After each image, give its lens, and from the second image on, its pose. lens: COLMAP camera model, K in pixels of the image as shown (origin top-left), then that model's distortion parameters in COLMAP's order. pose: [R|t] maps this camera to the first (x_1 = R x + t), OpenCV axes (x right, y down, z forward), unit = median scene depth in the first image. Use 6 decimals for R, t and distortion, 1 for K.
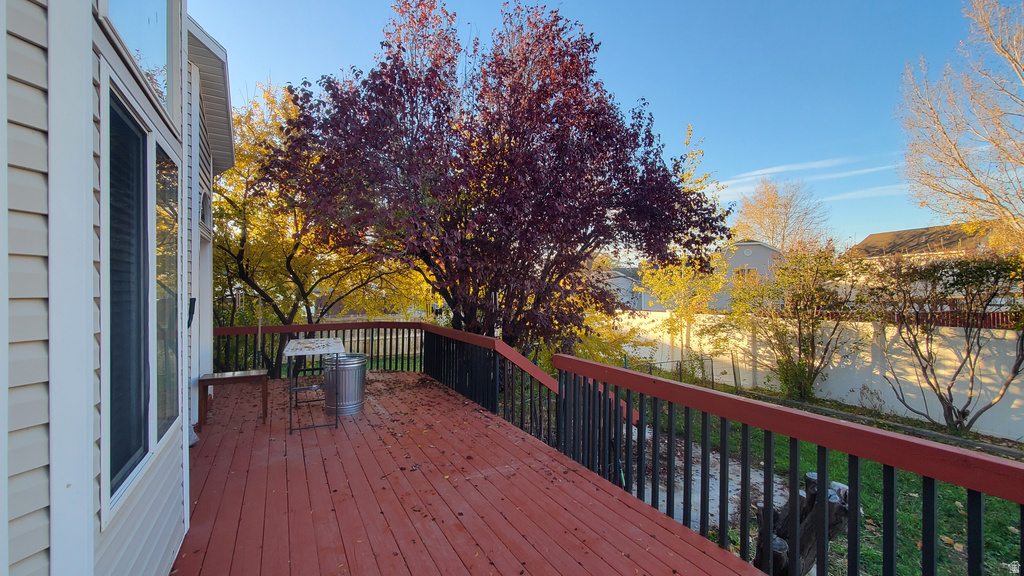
lens RADIAL K [[407.8, 0, 509.4], [0, 407.8, 289.1], [0, 0, 1]] dist [0.003685, -0.001489]
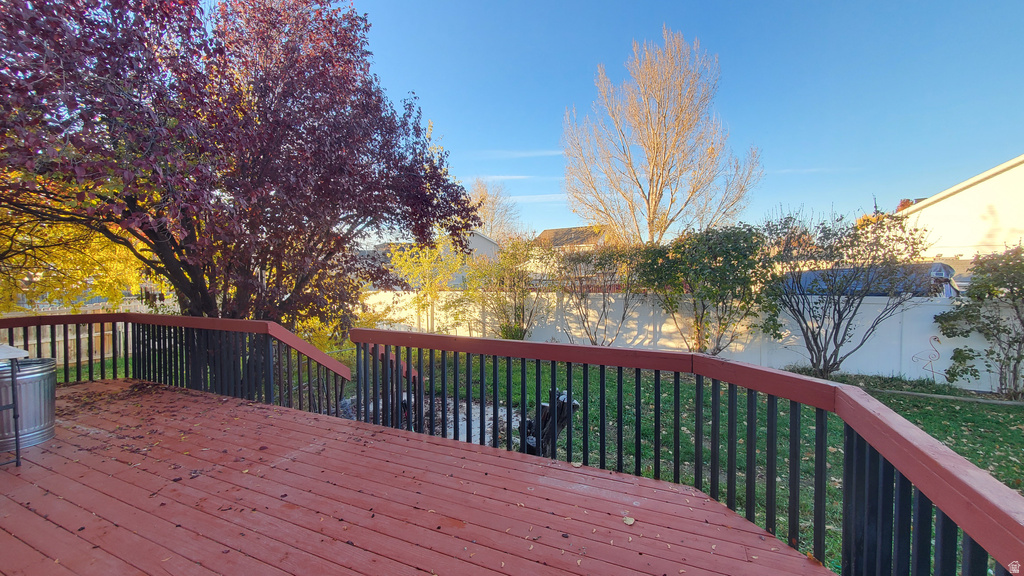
lens RADIAL K [[407.8, 0, 505.9], [0, 407.8, 291.3], [0, 0, 1]] dist [0.003685, -0.001489]
pose [[0.801356, -0.033842, 0.597230, -0.139835], [0.006773, 0.998848, 0.047513, 0.013934], [-0.598149, -0.034030, 0.800662, -0.037731]]
